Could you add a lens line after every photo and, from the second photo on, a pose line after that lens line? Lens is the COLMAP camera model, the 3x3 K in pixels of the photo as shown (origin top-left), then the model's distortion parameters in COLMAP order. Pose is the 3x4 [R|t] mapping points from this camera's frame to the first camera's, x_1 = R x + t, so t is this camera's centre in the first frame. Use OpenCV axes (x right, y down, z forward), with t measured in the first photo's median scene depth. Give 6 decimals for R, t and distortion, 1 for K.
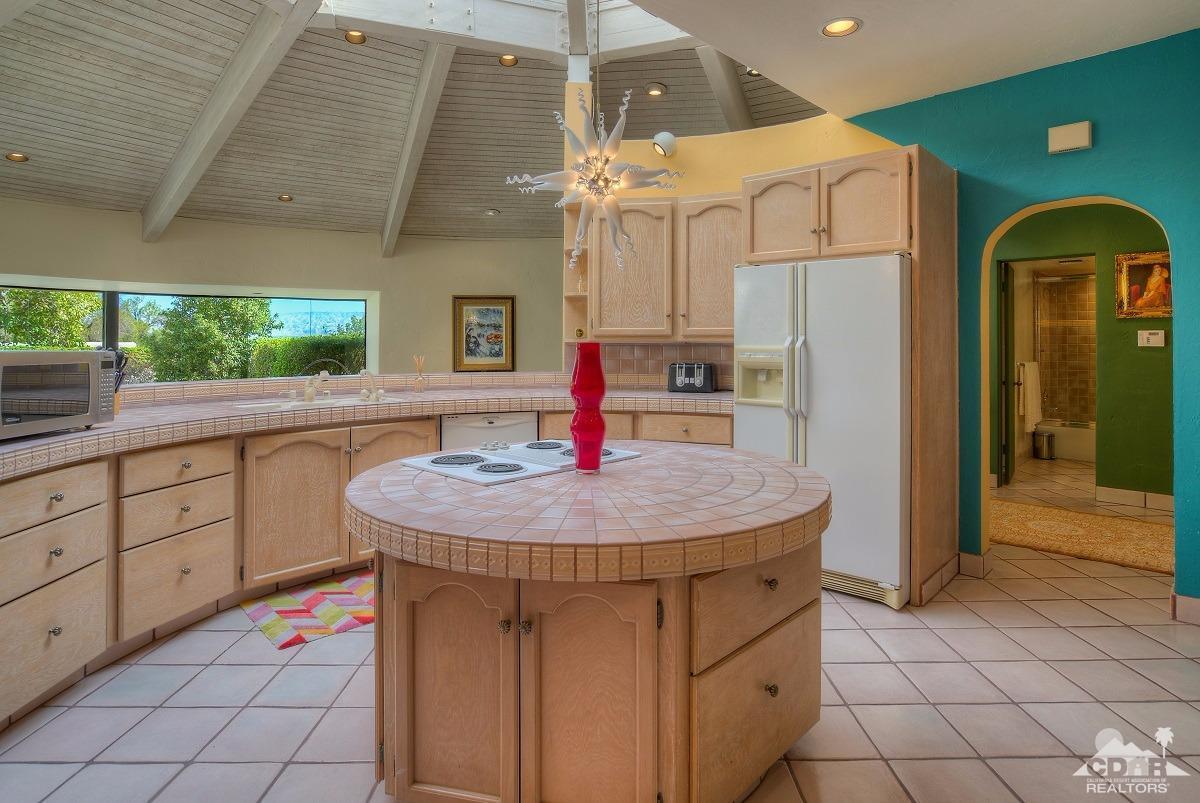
lens RADIAL K [[629.5, 0, 595.2], [0, 629.5, 347.5], [0, 0, 1]] dist [-0.003551, -0.000800]
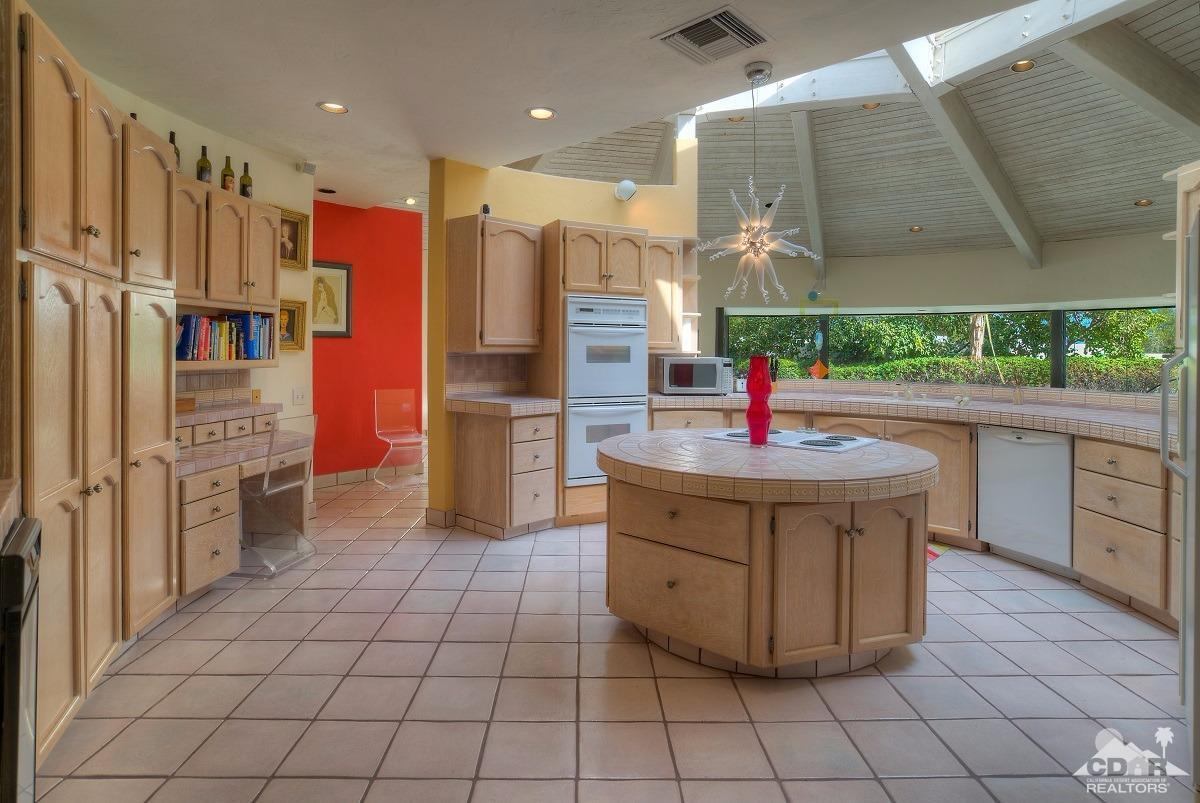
lens RADIAL K [[629.5, 0, 595.2], [0, 629.5, 347.5], [0, 0, 1]] dist [-0.003551, -0.000800]
pose [[0.018363, -0.008860, -0.999792, 0.813498], [-0.008993, 0.999919, -0.009026, -0.005902], [0.999791, 0.009157, 0.018282, 0.334685]]
